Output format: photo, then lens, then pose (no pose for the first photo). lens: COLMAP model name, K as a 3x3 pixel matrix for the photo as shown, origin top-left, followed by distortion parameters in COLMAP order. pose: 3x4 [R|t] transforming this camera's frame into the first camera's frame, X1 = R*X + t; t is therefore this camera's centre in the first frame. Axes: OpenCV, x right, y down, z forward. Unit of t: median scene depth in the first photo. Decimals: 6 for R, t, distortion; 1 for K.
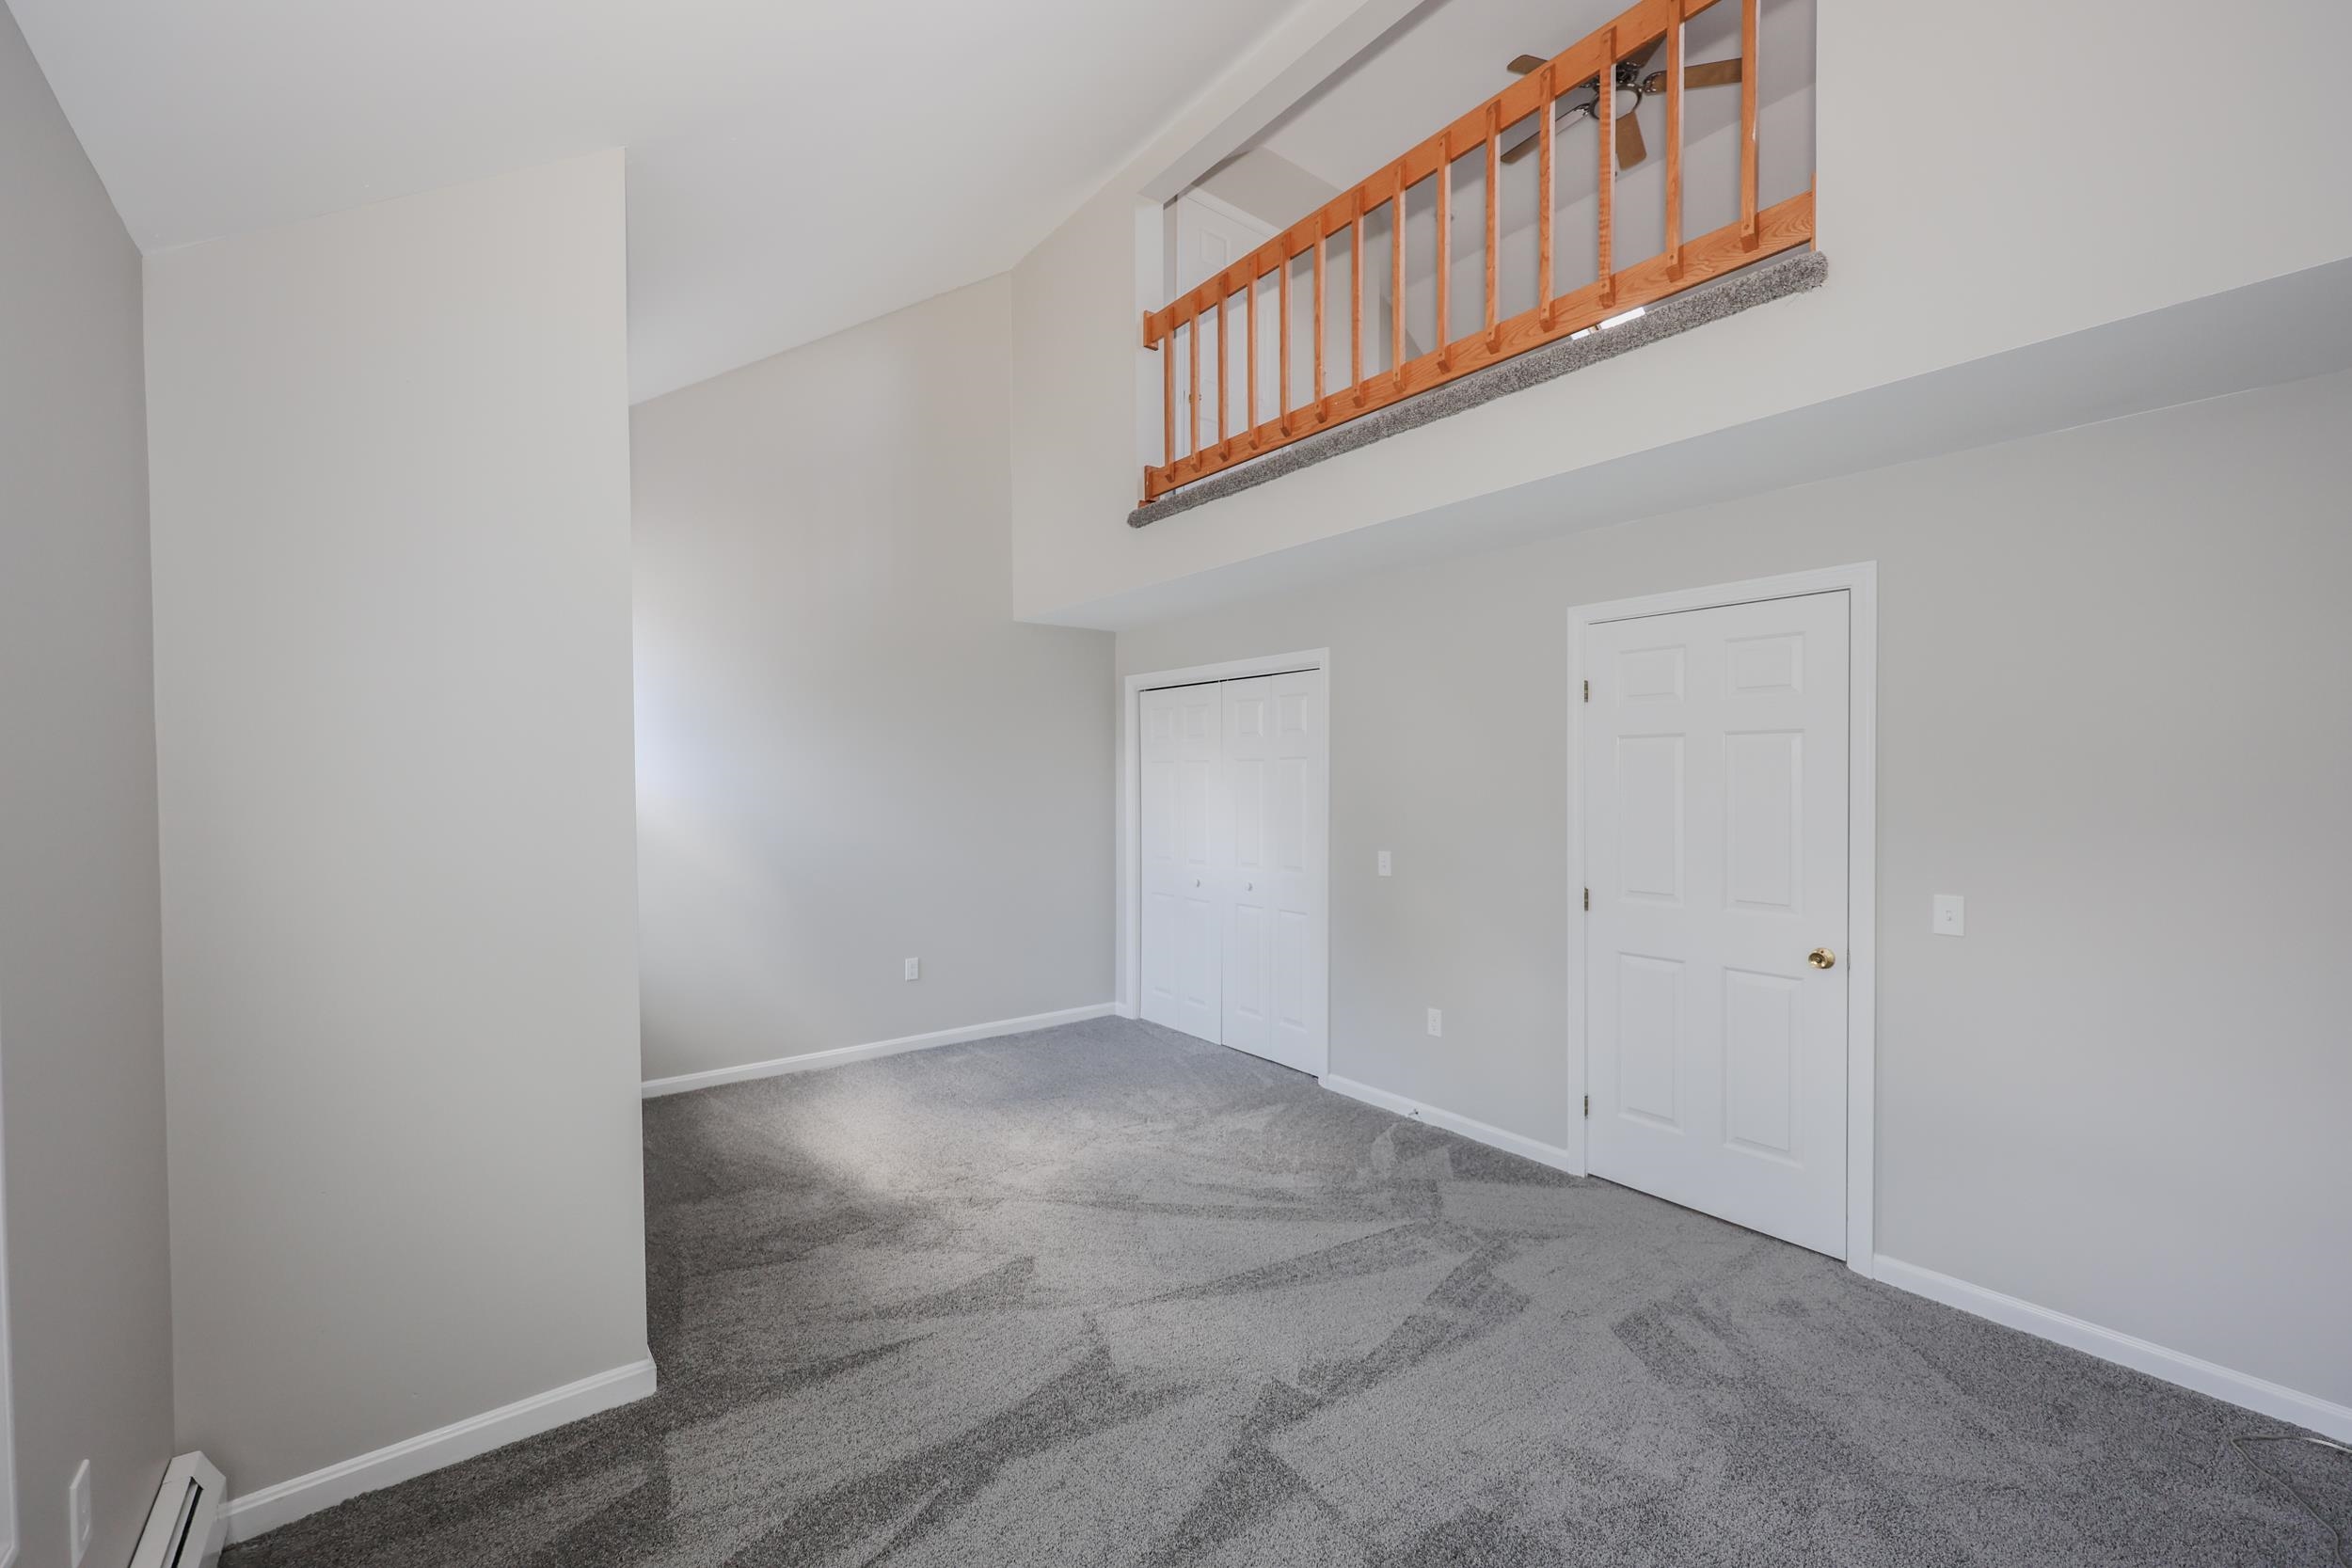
lens RADIAL K [[942.2, 0, 1176.0], [0, 942.2, 784.0], [0, 0, 1]] dist [-0.000321, -0.000140]
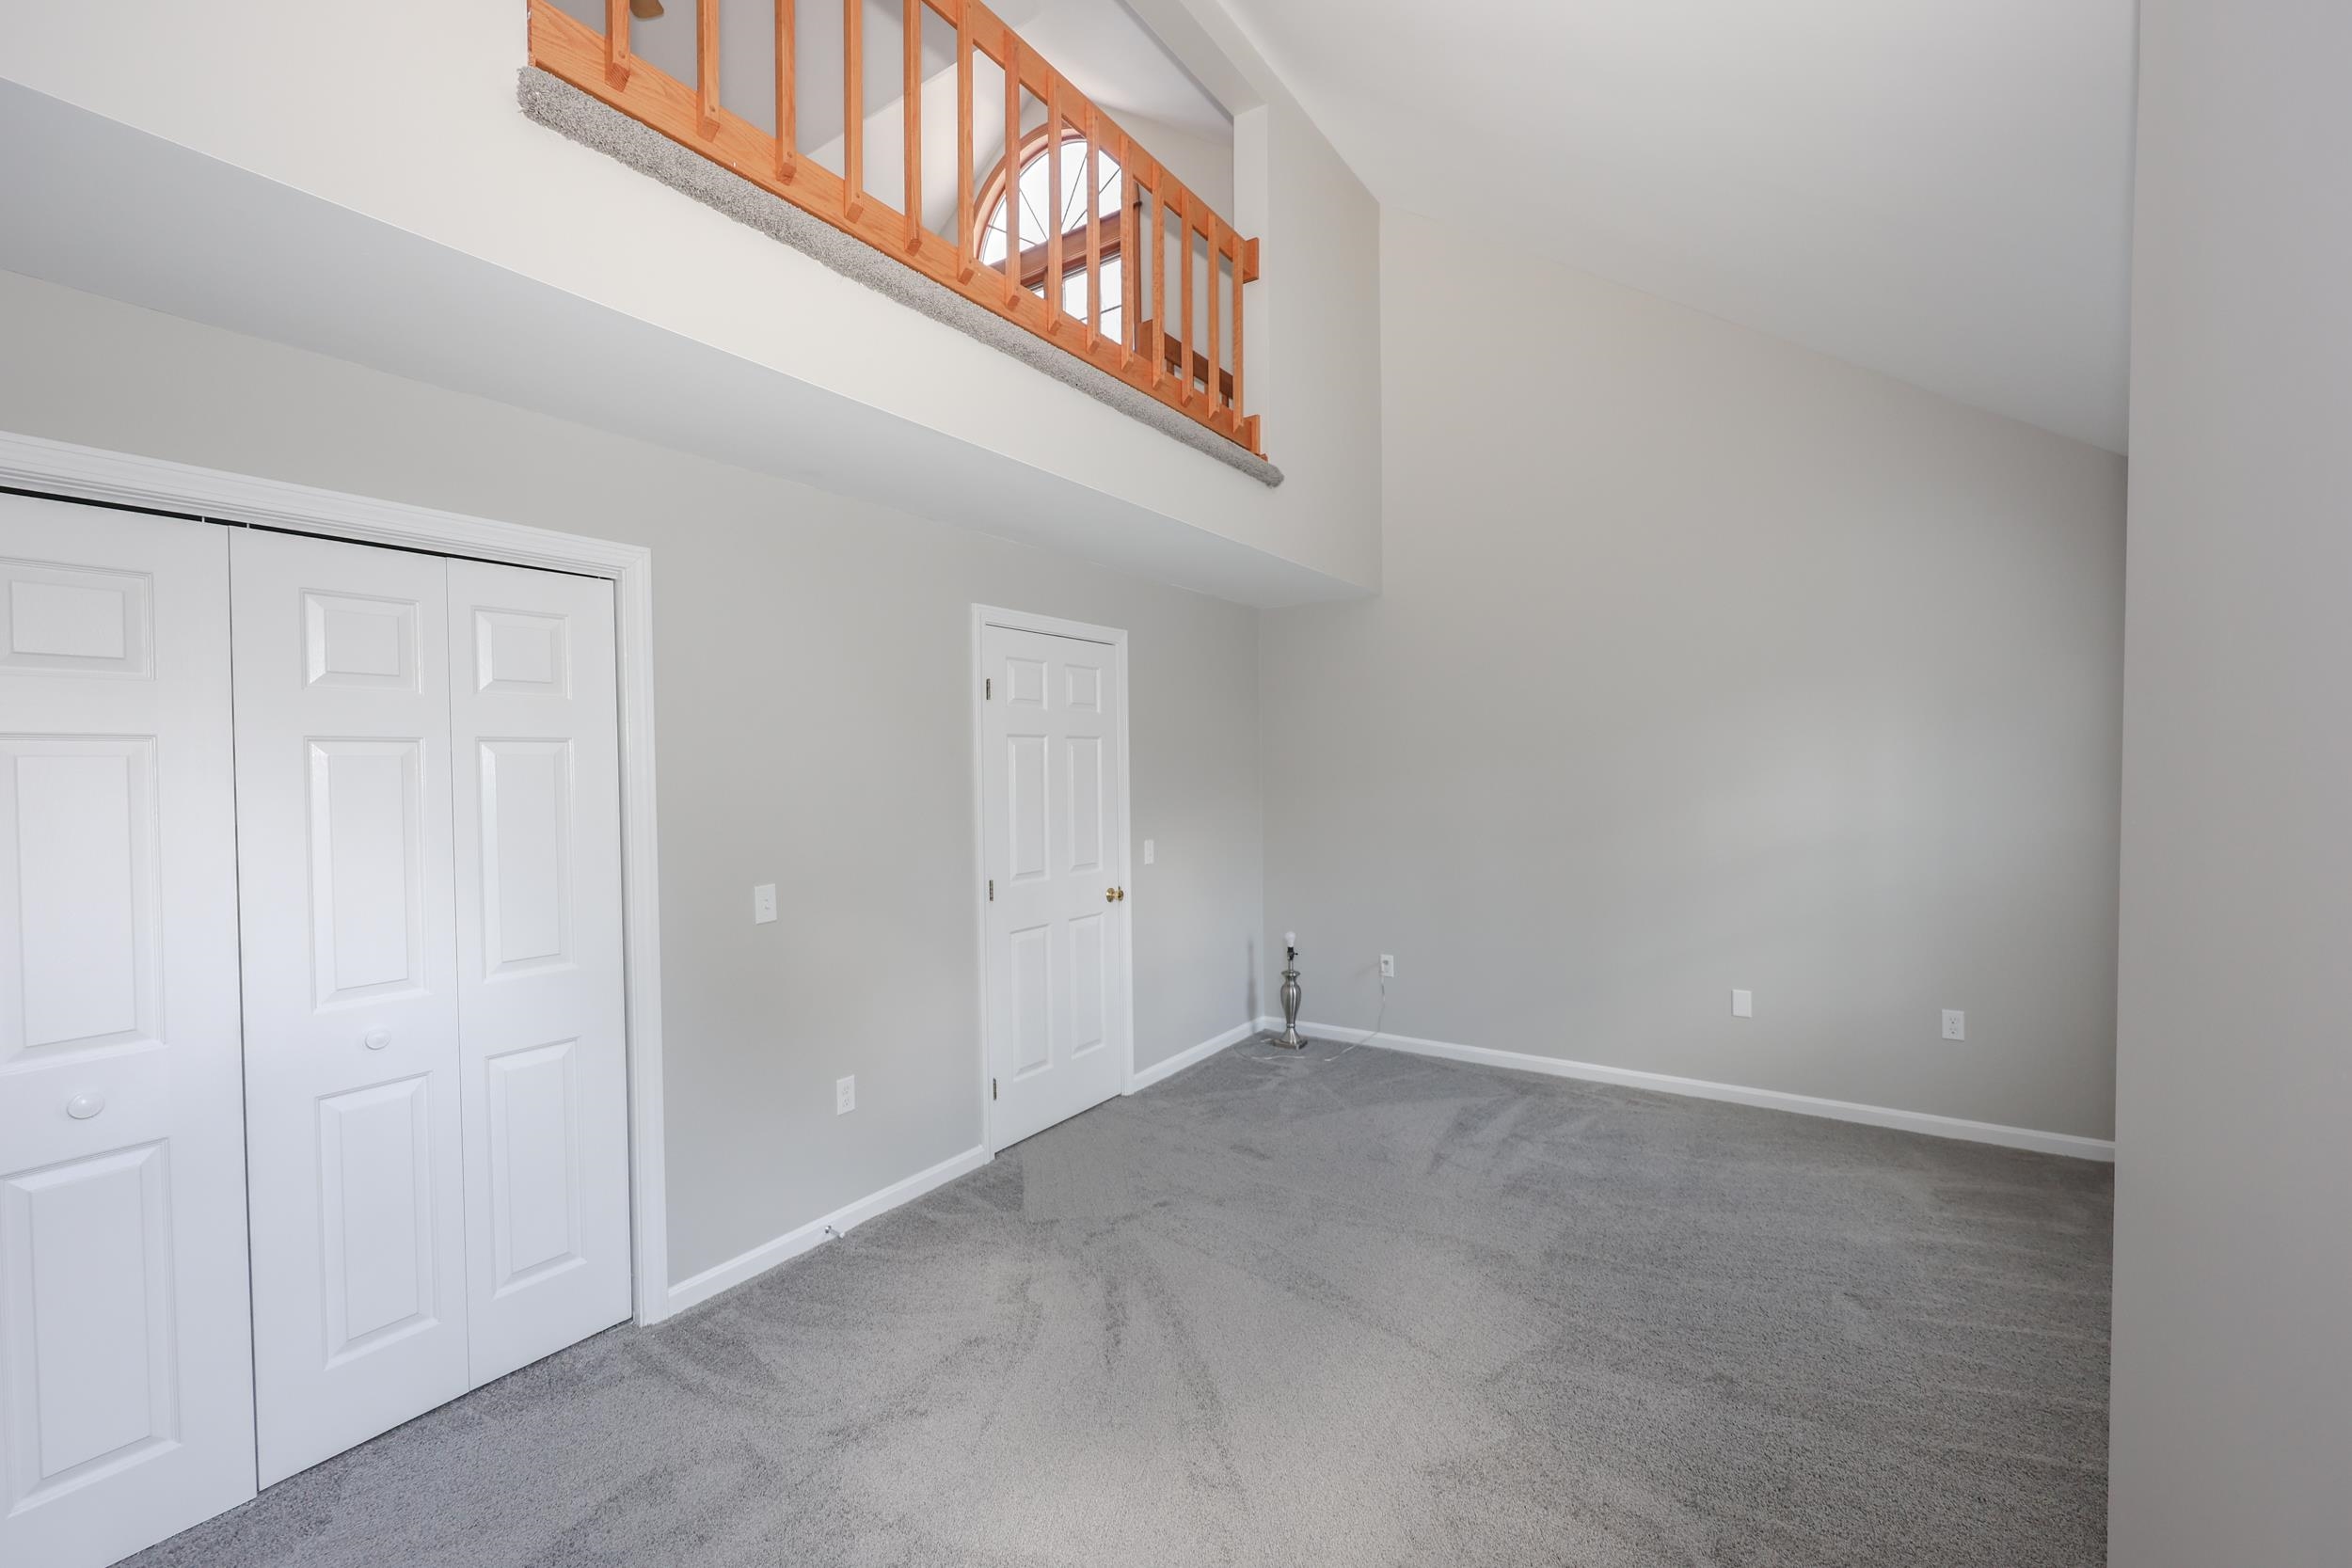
lens RADIAL K [[969.8, 0, 1188.6], [0, 969.8, 792.2], [0, 0, 1]] dist [-0.000186, -0.000362]
pose [[-0.316188, -0.017941, 0.948527, -0.585763], [0.017082, 0.999551, 0.024600, -0.007333], [-0.948543, 0.023981, -0.315740, 1.030701]]
